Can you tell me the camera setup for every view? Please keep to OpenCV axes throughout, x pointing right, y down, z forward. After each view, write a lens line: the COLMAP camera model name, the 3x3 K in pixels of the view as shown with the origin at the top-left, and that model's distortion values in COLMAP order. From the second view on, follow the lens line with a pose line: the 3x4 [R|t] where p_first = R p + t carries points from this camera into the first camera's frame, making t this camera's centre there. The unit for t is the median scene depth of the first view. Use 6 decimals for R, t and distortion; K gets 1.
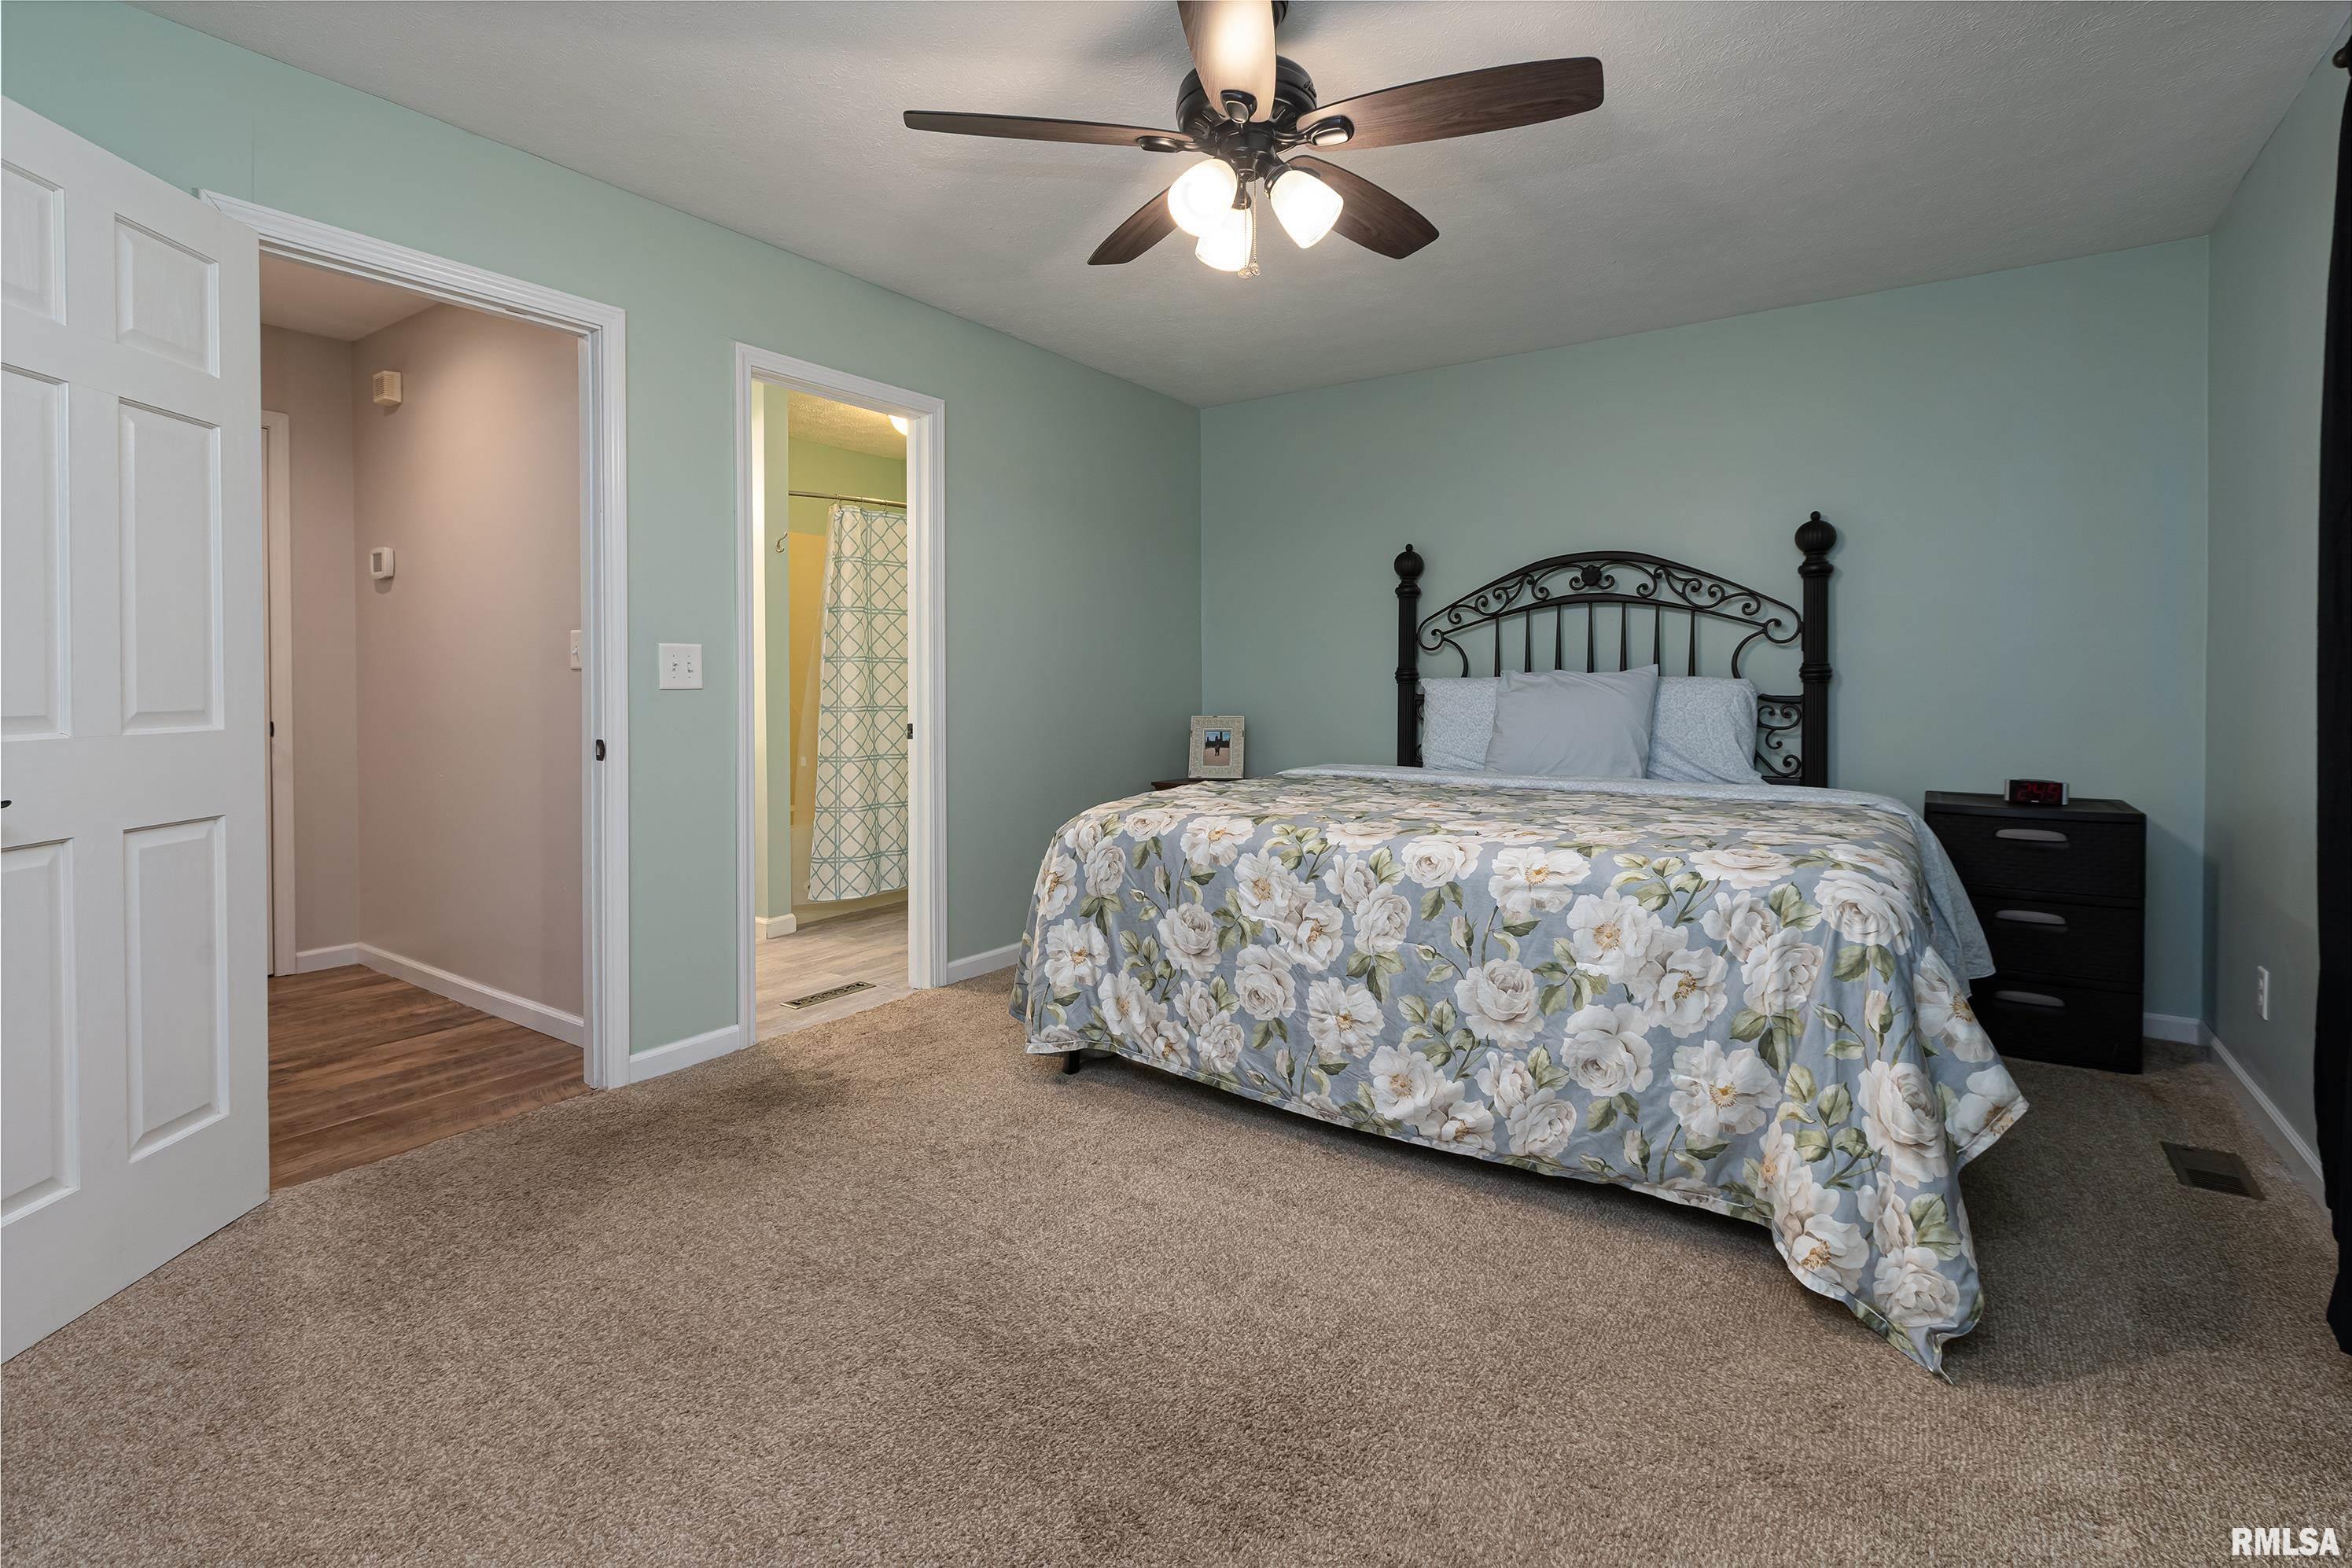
lens RADIAL K [[1081.3, 0, 1179.7], [0, 1081.3, 689.7], [0, 0, 1]] dist [-0.003378, 0.000661]
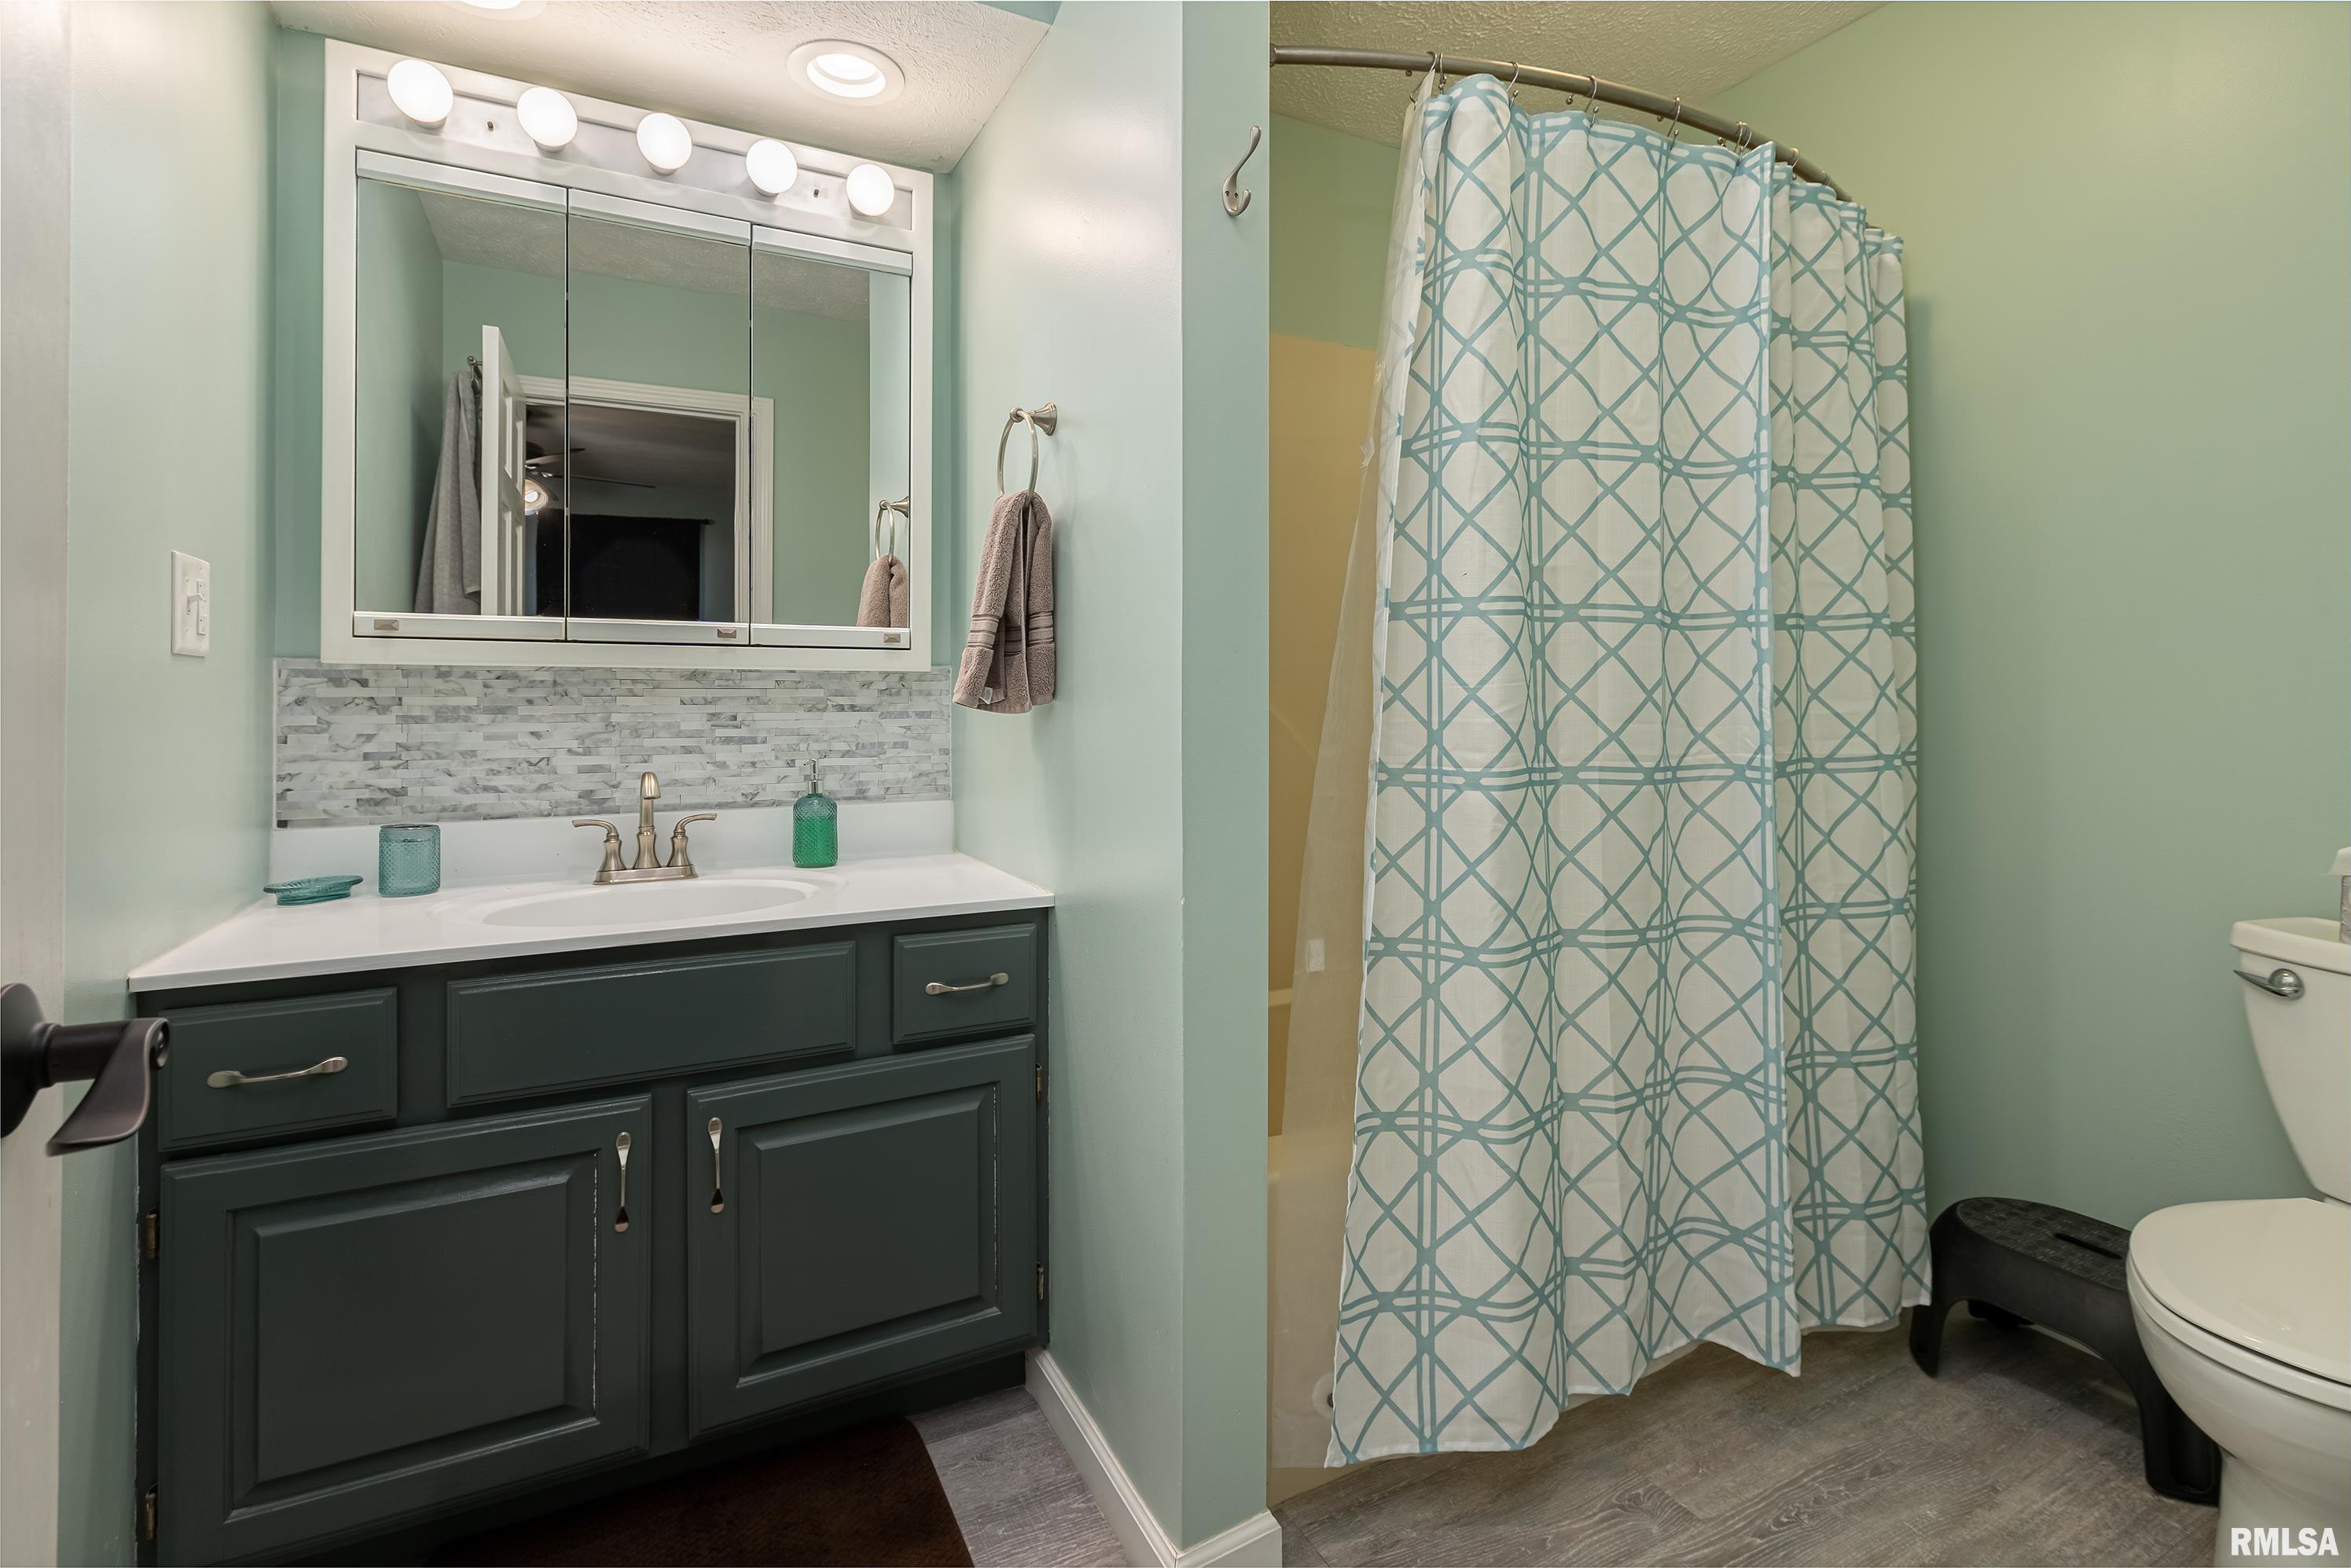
lens RADIAL K [[1080.8, 0, 1166.8], [0, 1080.8, 690.4], [0, 0, 1]] dist [-0.003378, 0.000661]
pose [[0.879234, 0.004322, -0.476370, -0.240107], [-0.010311, 0.999897, -0.009958, -0.001987], [0.476278, 0.013667, 0.879188, 0.708822]]
